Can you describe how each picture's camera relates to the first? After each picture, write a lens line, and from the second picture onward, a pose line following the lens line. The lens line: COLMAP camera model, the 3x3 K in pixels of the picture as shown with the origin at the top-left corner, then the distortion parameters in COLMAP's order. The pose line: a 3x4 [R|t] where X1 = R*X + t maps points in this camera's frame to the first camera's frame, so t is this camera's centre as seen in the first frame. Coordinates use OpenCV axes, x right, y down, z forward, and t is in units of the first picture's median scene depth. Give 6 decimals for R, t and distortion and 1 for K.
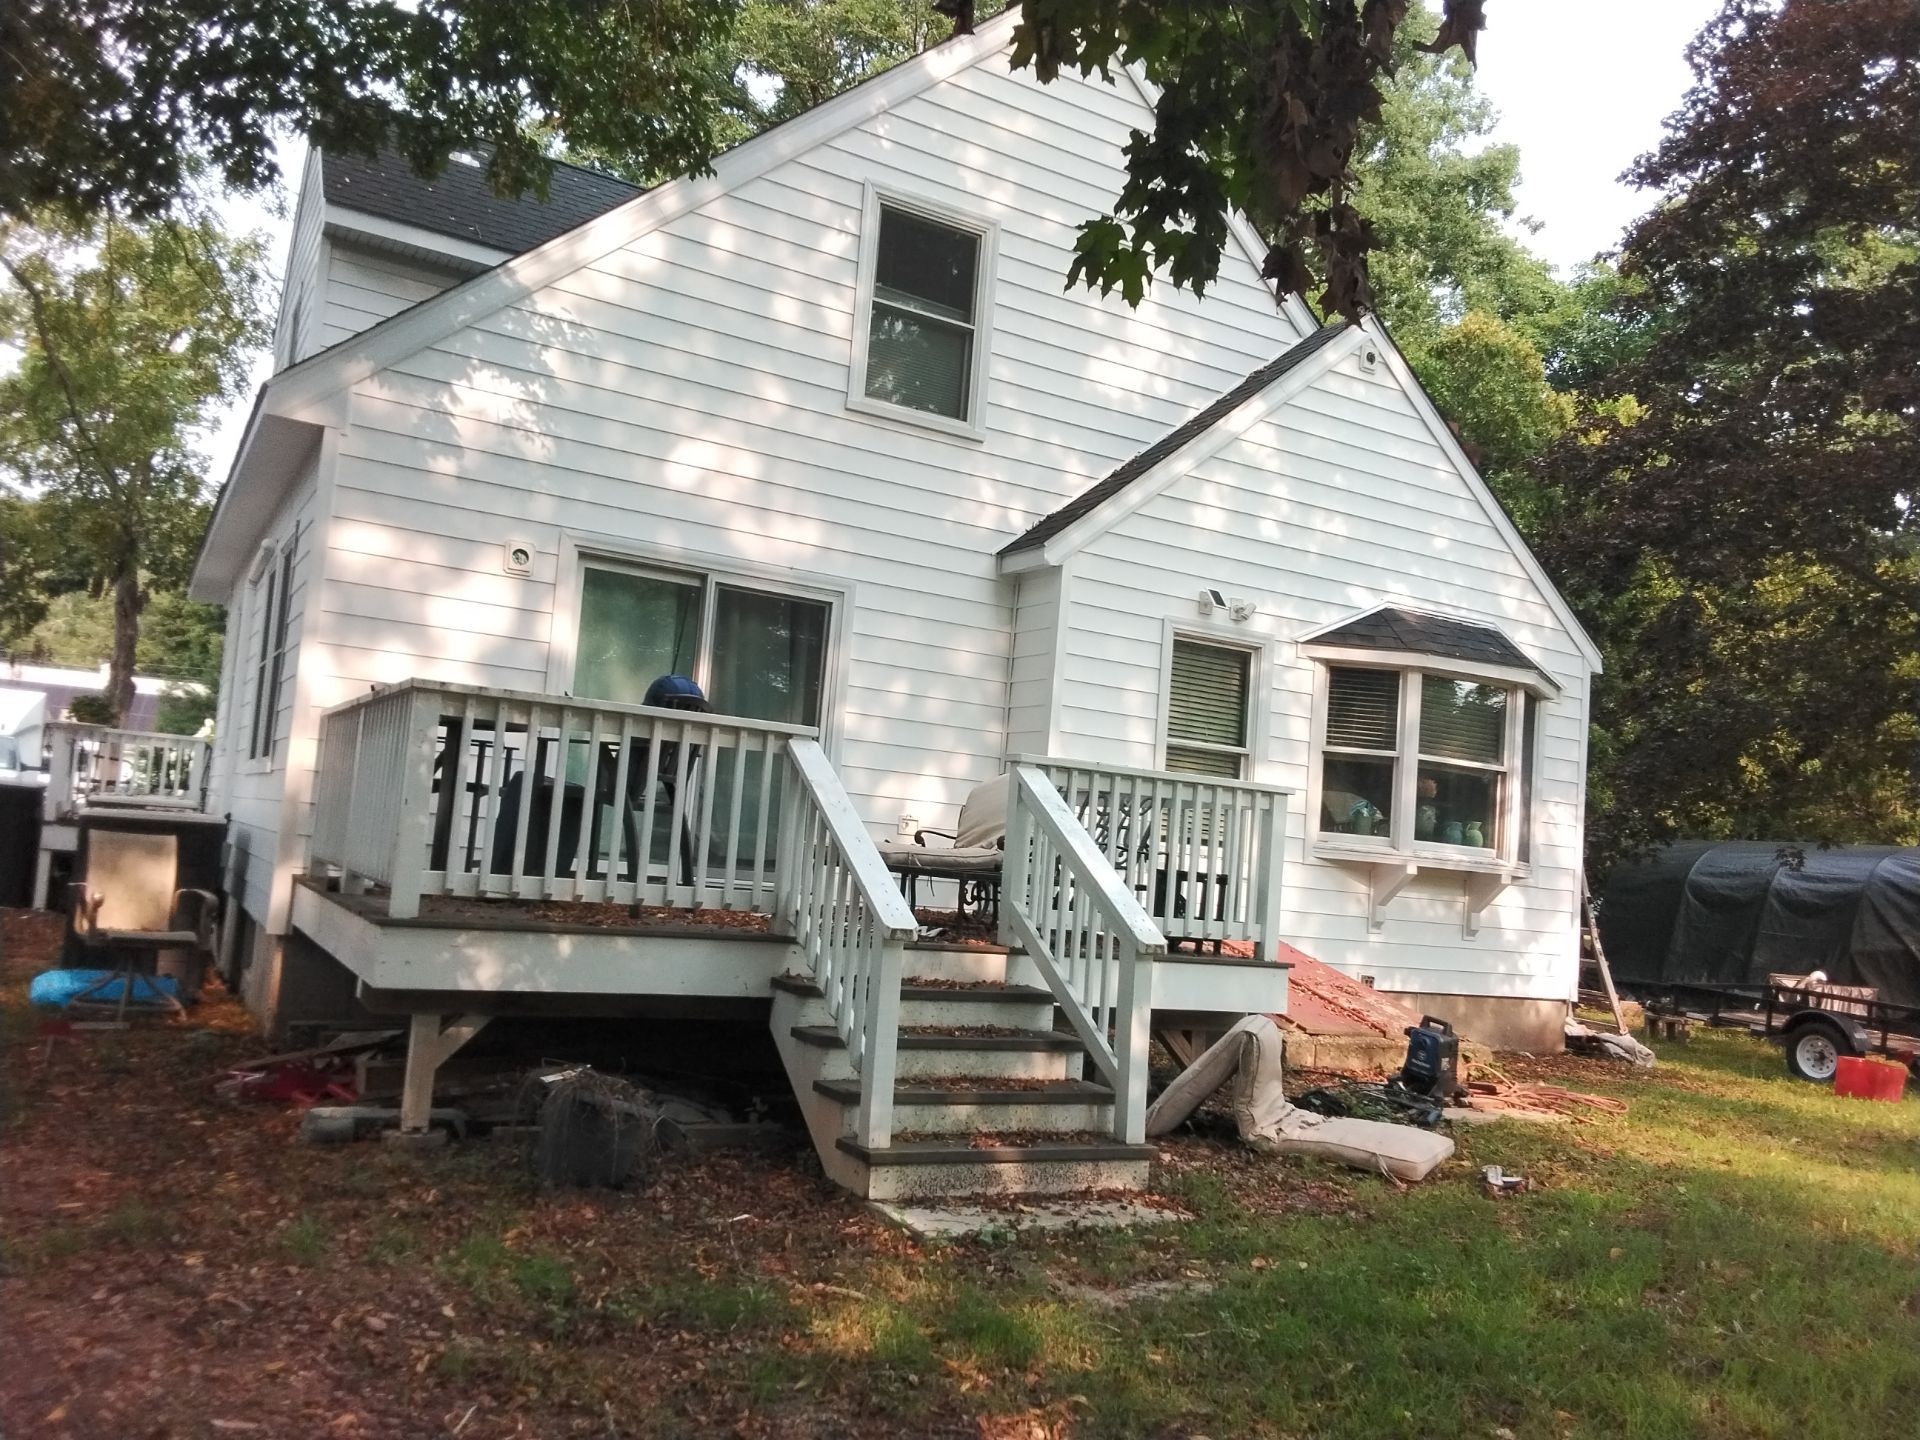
lens RADIAL K [[1499.0, 0, 960.0], [0, 1499.0, 720.0], [0, 0, 1]] dist [0.120344, -0.181679]
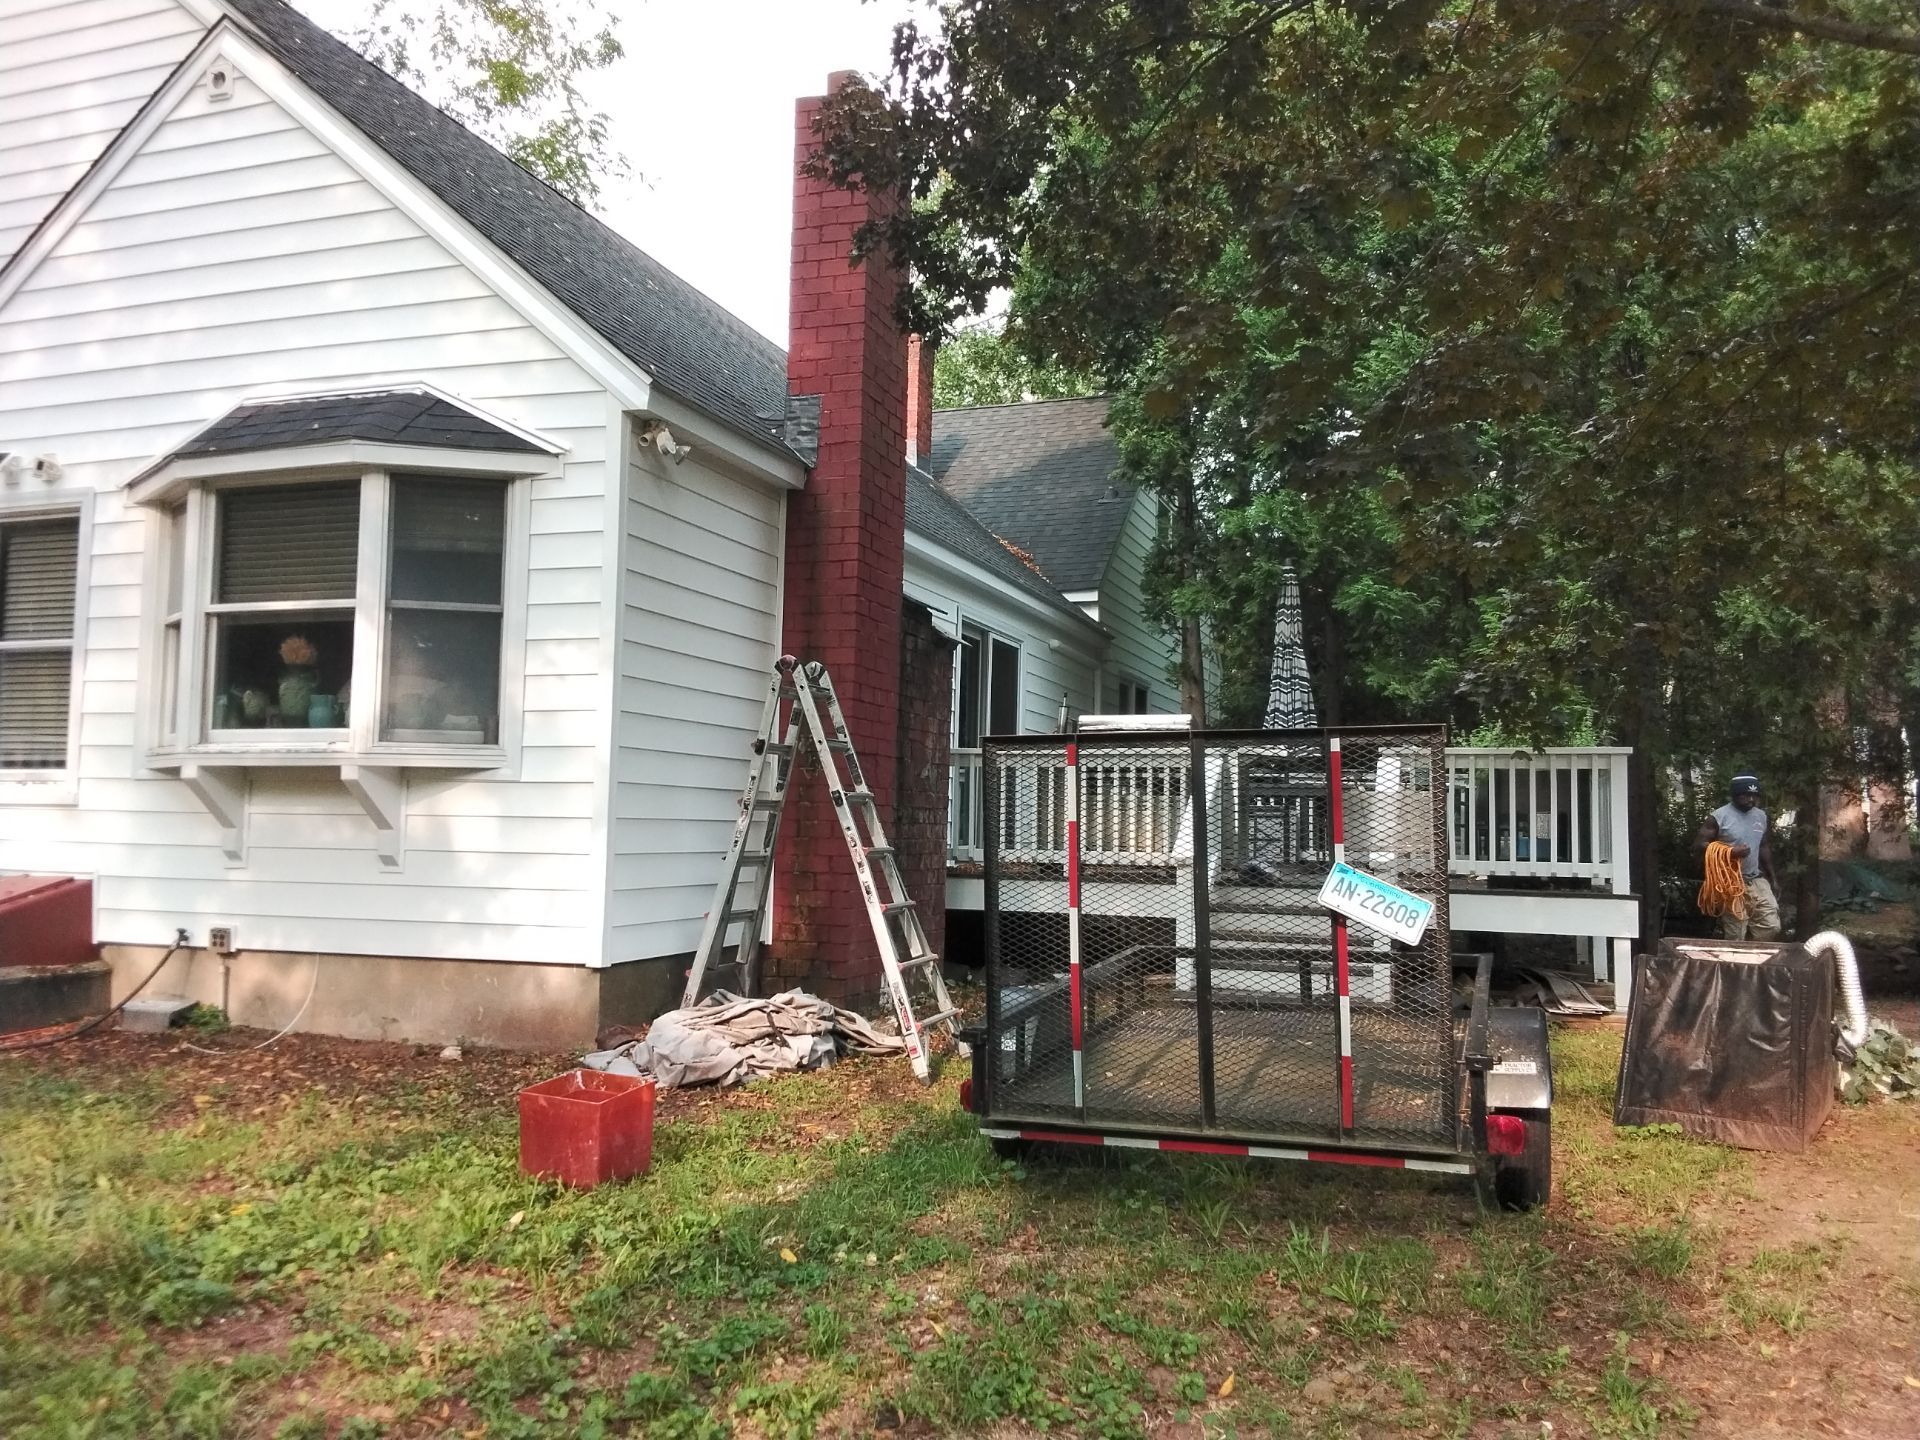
lens RADIAL K [[1499.0, 0, 960.0], [0, 1499.0, 720.0], [0, 0, 1]] dist [0.120344, -0.181679]
pose [[0.628787, -0.116226, -0.768842, 1.013891], [0.110679, 0.992076, -0.059456, 0.148215], [0.769660, -0.047709, 0.636668, 0.787967]]
